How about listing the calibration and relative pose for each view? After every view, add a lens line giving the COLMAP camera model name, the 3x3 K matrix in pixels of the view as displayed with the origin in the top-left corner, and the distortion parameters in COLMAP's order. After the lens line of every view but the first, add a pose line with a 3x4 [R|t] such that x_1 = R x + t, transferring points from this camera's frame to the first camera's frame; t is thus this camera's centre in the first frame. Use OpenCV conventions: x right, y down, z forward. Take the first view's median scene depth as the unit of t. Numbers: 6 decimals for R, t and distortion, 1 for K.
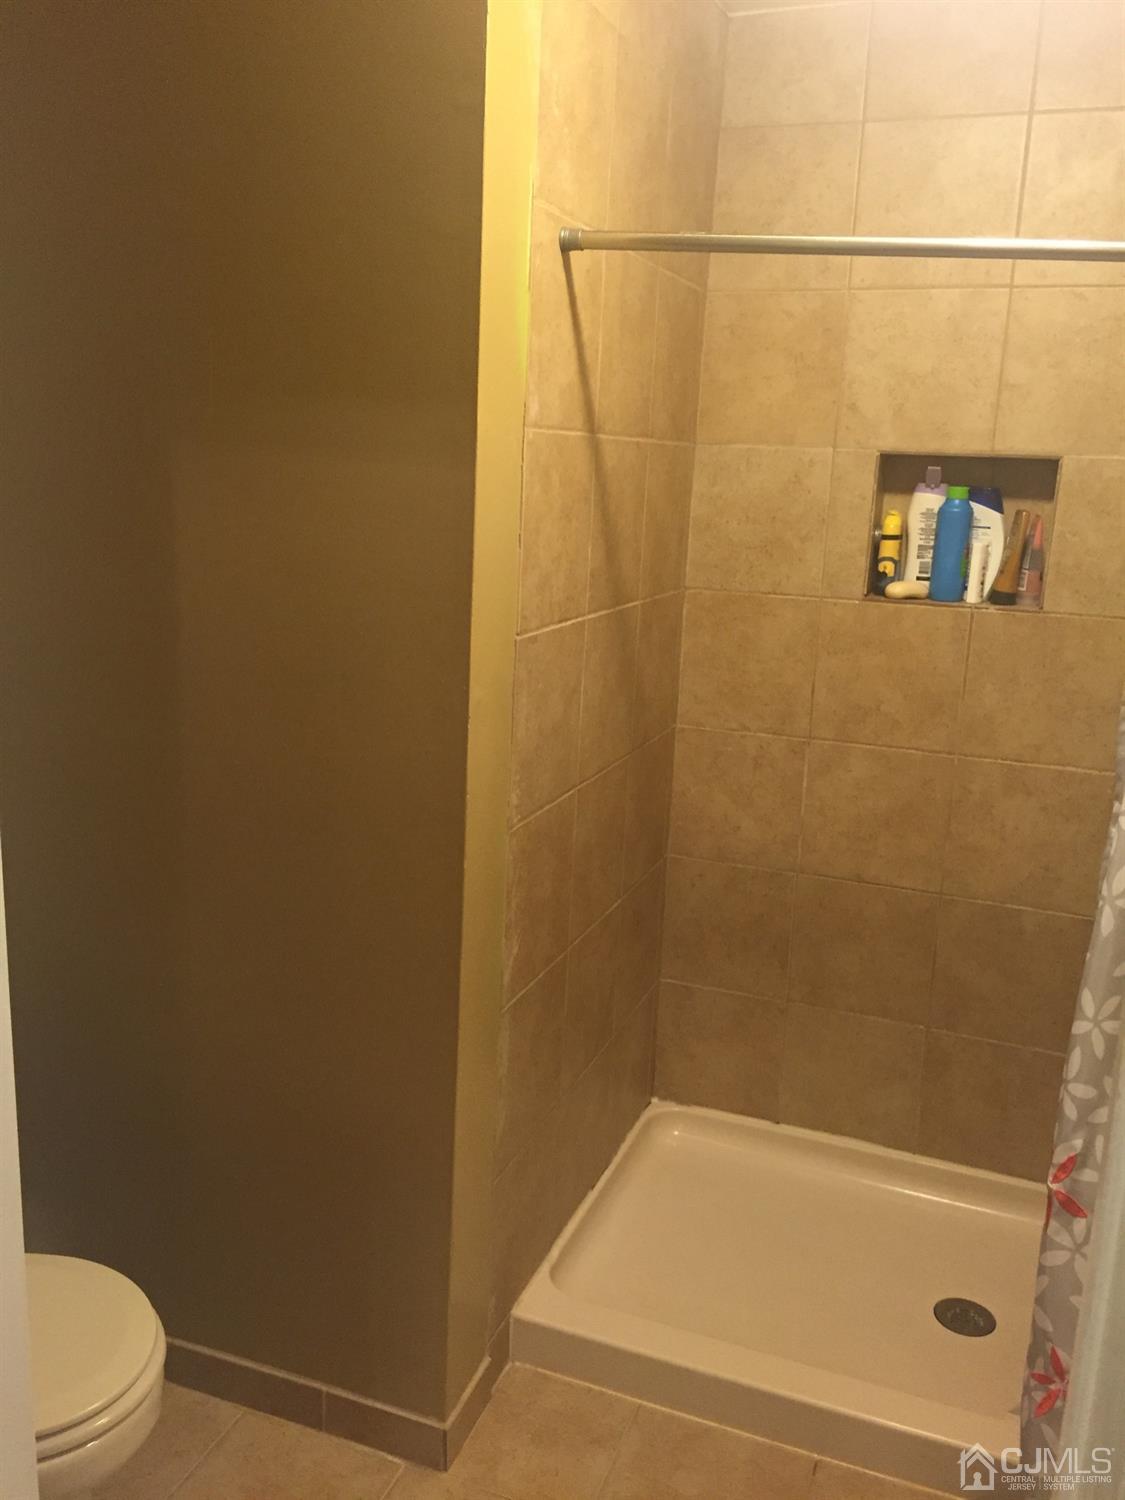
lens RADIAL K [[1269.7, 0, 558.4], [0, 1269.7, 753.1], [0, 0, 1]] dist [0.059798, -0.075451]
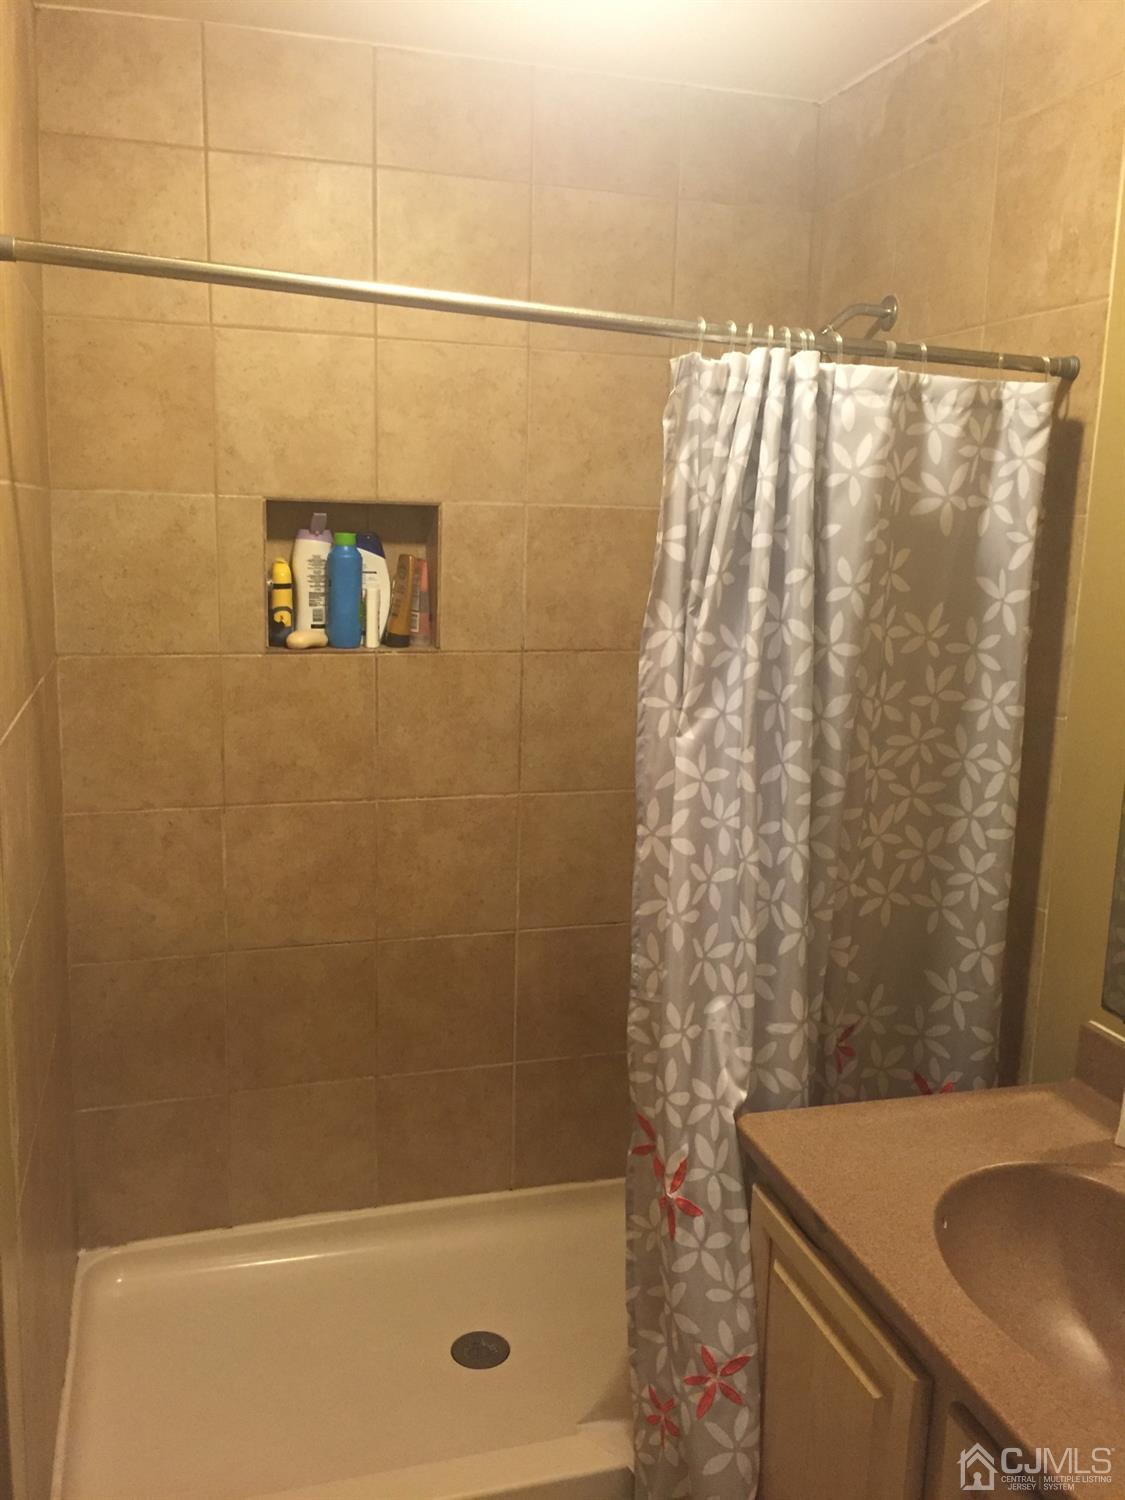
lens RADIAL K [[1269.7, 0, 563.9], [0, 1269.7, 752.7], [0, 0, 1]] dist [0.059798, -0.075451]
pose [[0.789260, -0.130208, 0.600096, -0.166263], [0.144721, 0.989174, 0.024289, -0.038122], [-0.596762, 0.067676, 0.799559, 0.116246]]
